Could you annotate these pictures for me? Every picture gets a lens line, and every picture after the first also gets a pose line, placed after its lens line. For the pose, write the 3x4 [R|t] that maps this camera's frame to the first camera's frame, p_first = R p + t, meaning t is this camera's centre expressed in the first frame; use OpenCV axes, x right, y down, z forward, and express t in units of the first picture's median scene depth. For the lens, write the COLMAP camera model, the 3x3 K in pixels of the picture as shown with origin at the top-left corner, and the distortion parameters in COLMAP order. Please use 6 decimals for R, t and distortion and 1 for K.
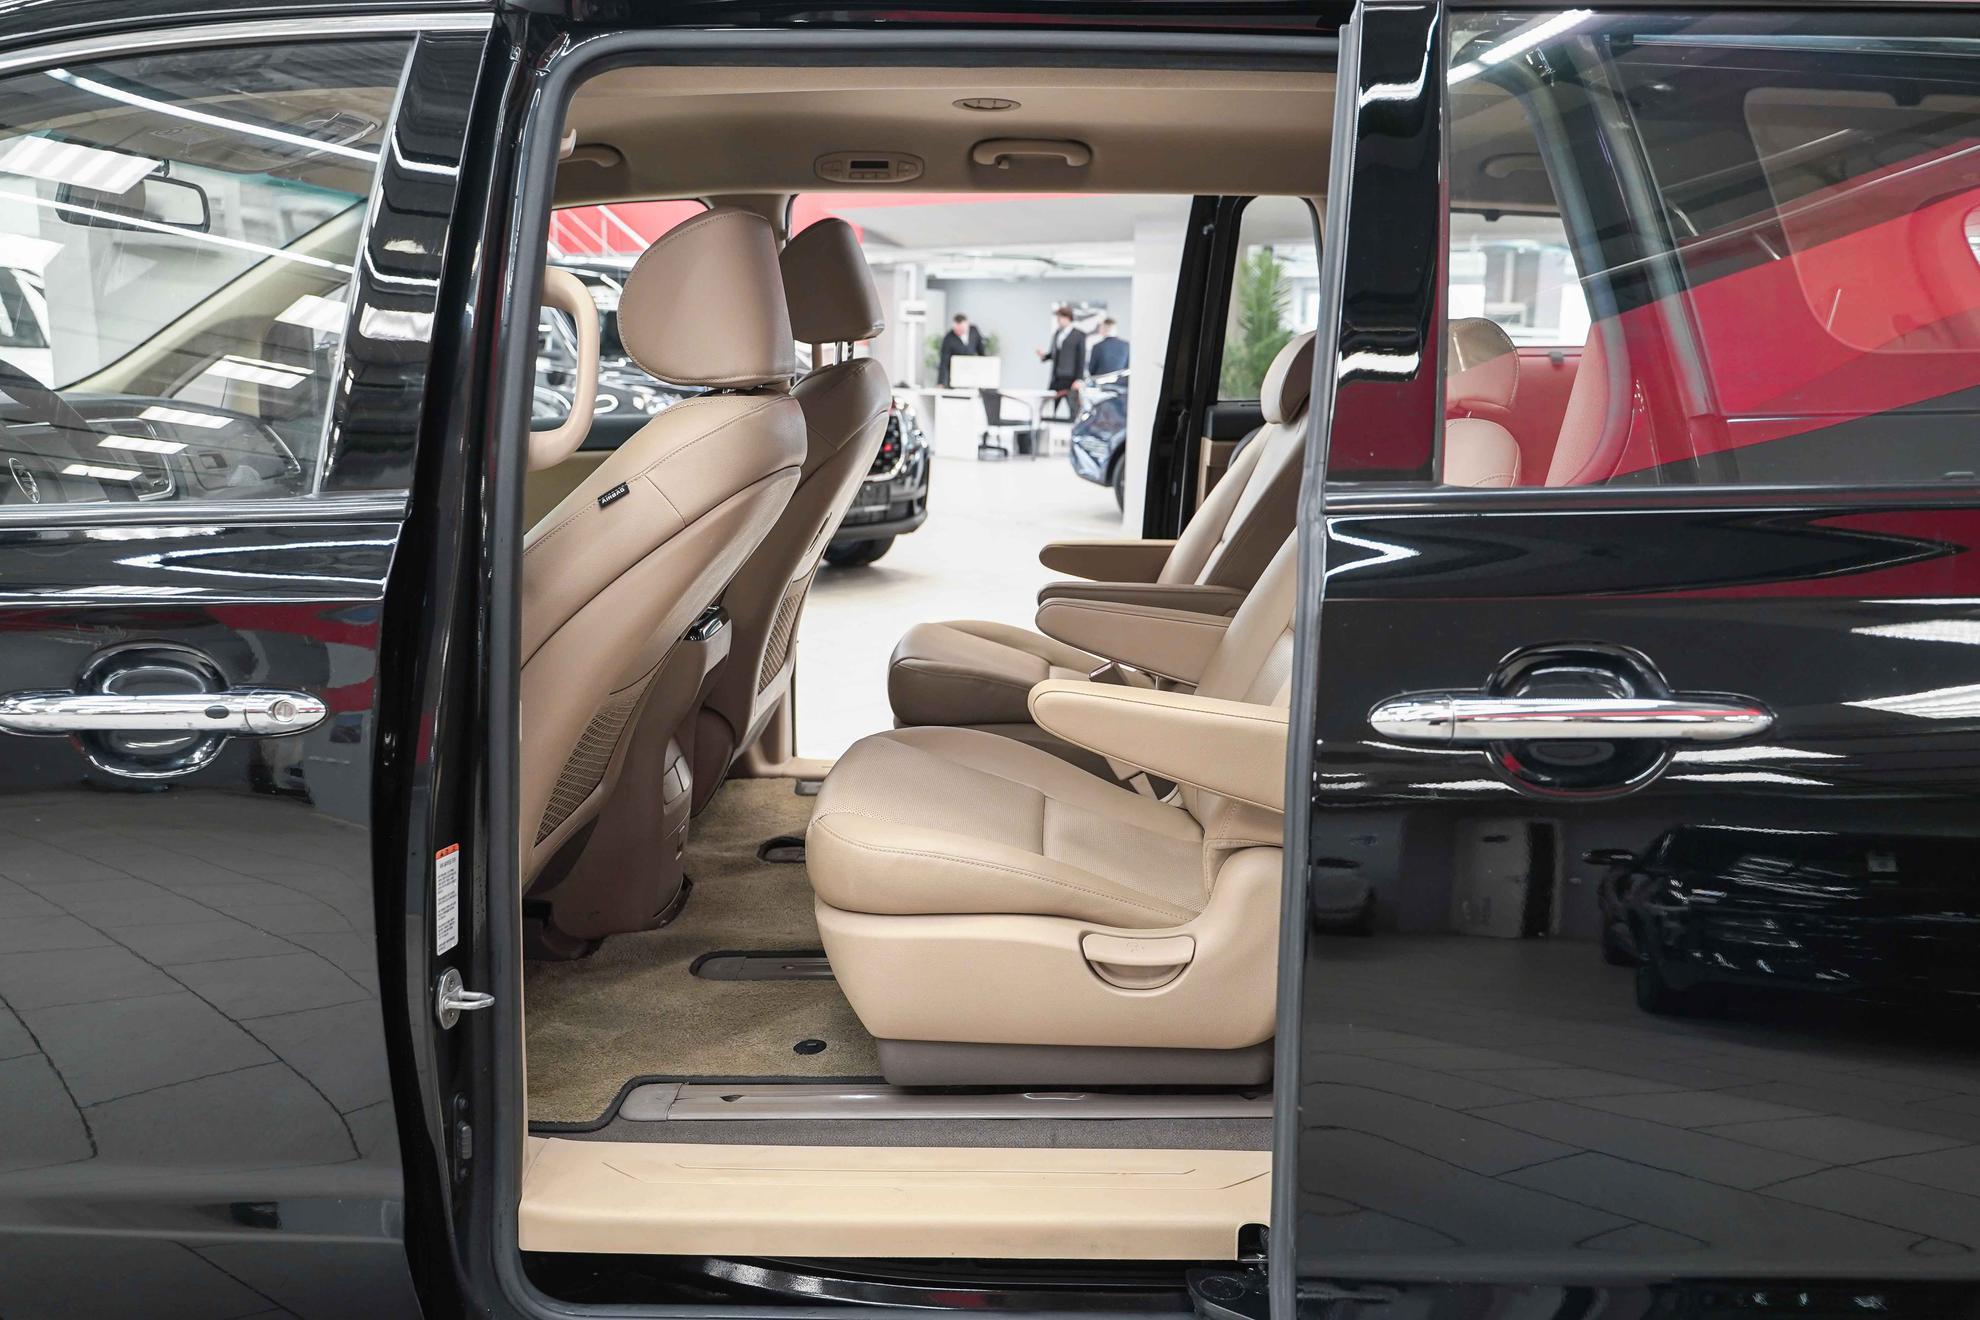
lens RADIAL K [[1551.4, 0, 990.0], [0, 1551.4, 660.0], [0, 0, 1]] dist [-0.012489, -0.004799]
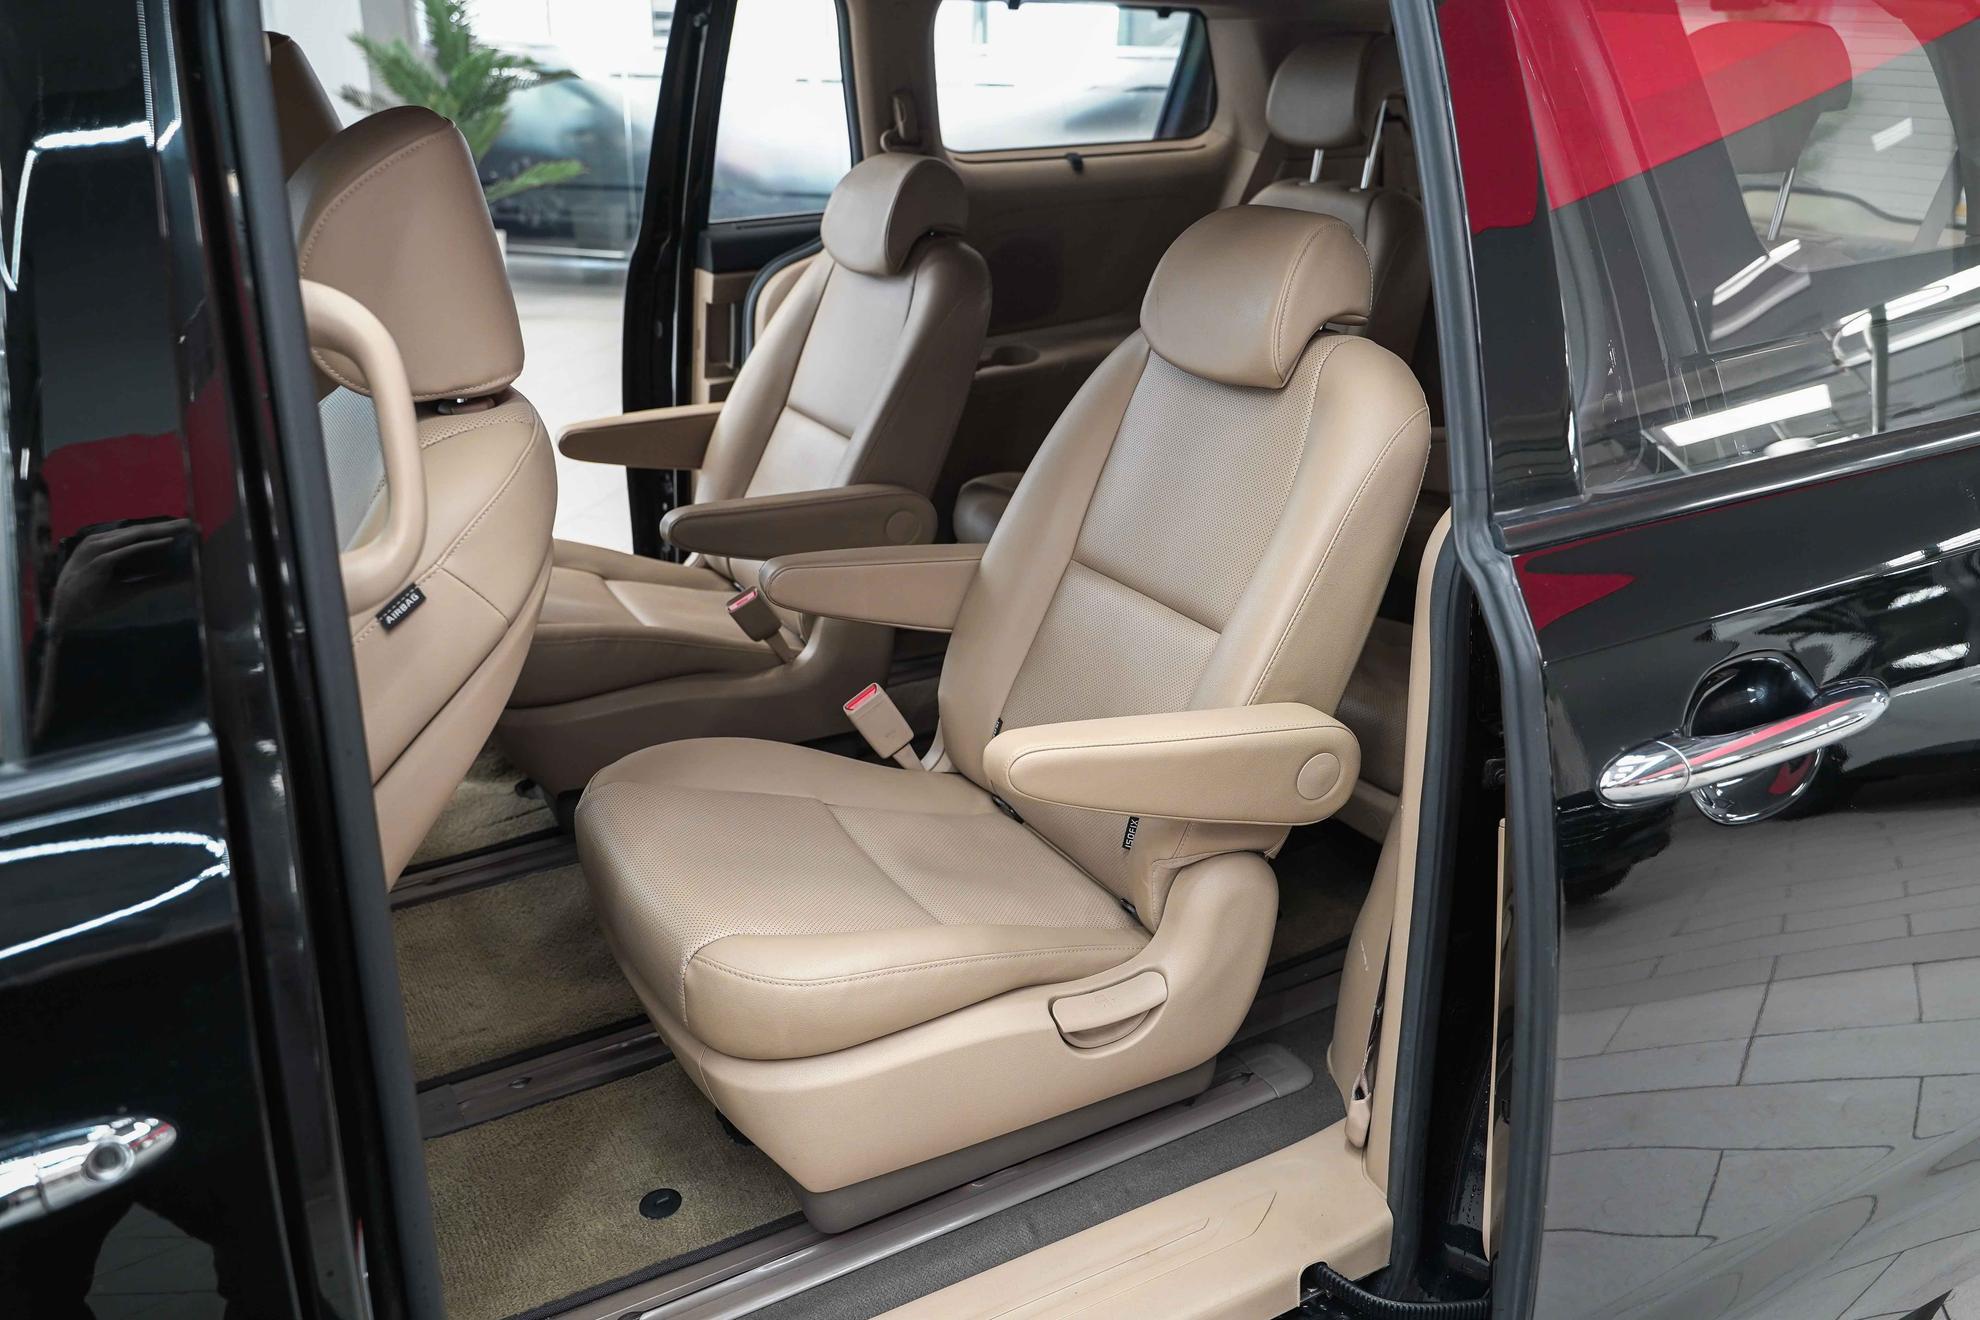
lens RADIAL K [[1588.4, 0, 990.0], [0, 1588.4, 660.0], [0, 0, 1]] dist [-0.013067, 0.004055]
pose [[0.855826, -0.201425, 0.476434, -0.329788], [0.111945, 0.971362, 0.209581, -0.183675], [-0.505005, -0.126030, 0.853865, 0.290548]]
